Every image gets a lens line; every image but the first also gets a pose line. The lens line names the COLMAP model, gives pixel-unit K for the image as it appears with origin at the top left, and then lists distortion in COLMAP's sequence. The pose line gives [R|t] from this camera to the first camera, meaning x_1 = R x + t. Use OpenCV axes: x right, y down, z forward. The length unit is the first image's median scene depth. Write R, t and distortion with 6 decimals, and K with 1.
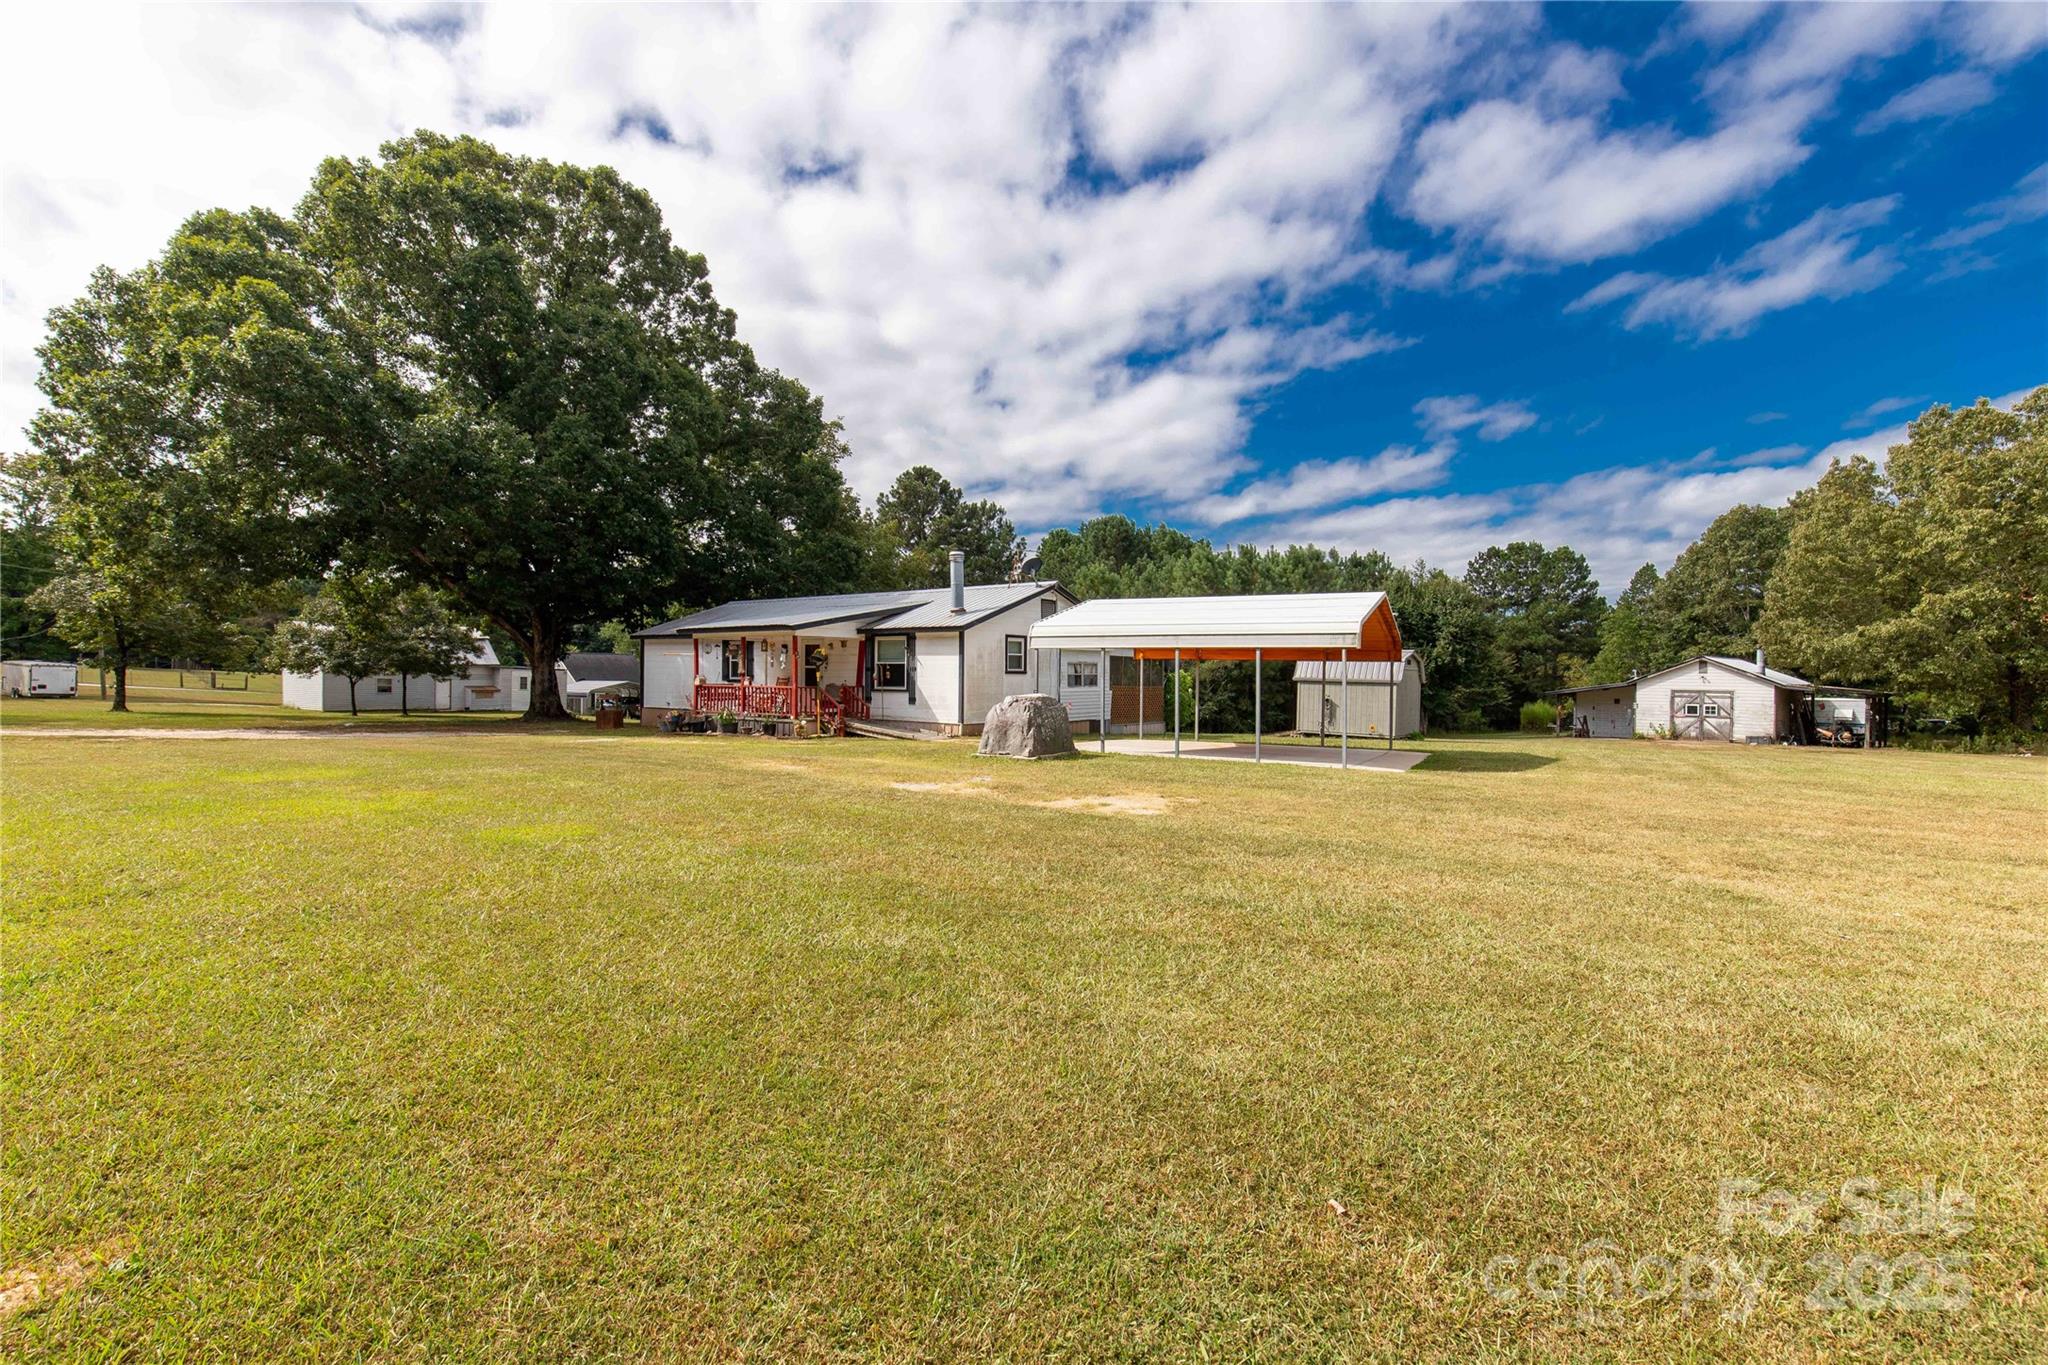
lens RADIAL K [[931.2, 0, 1024.0], [0, 931.2, 682.5], [0, 0, 1]] dist [0.024338, -0.000197]
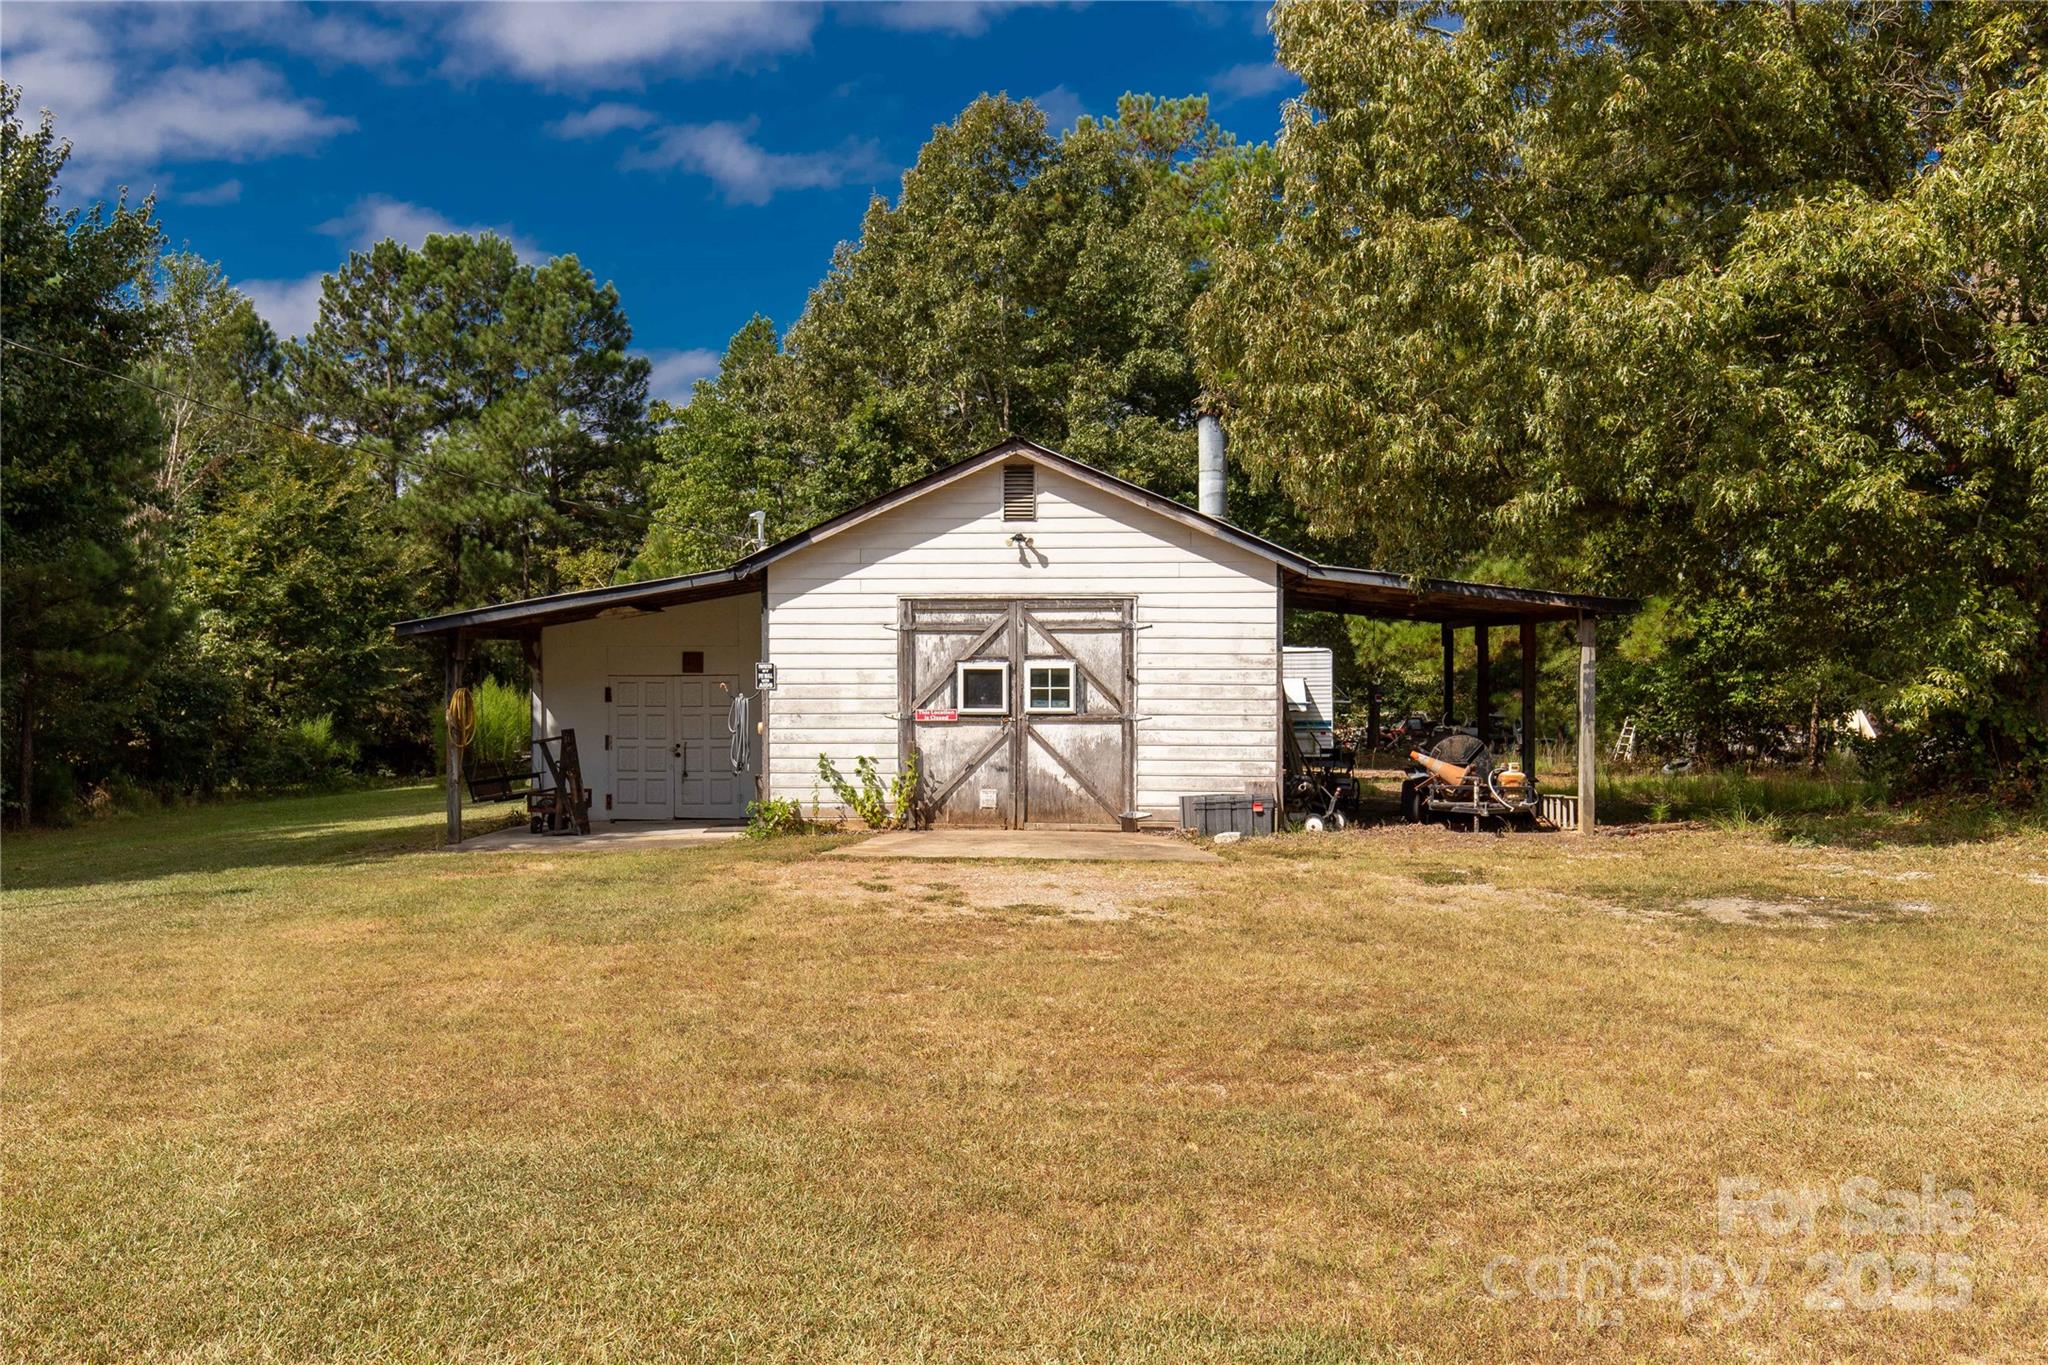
lens RADIAL K [[1710.2, 0, 1024.0], [0, 1710.2, 682.5], [0, 0, 1]] dist [-0.006830, -0.003089]
pose [[0.732529, -0.023389, 0.680334, 0.438058], [0.017441, 0.999726, 0.015591, 0.021270], [-0.680513, 0.000445, 0.732736, 0.689996]]
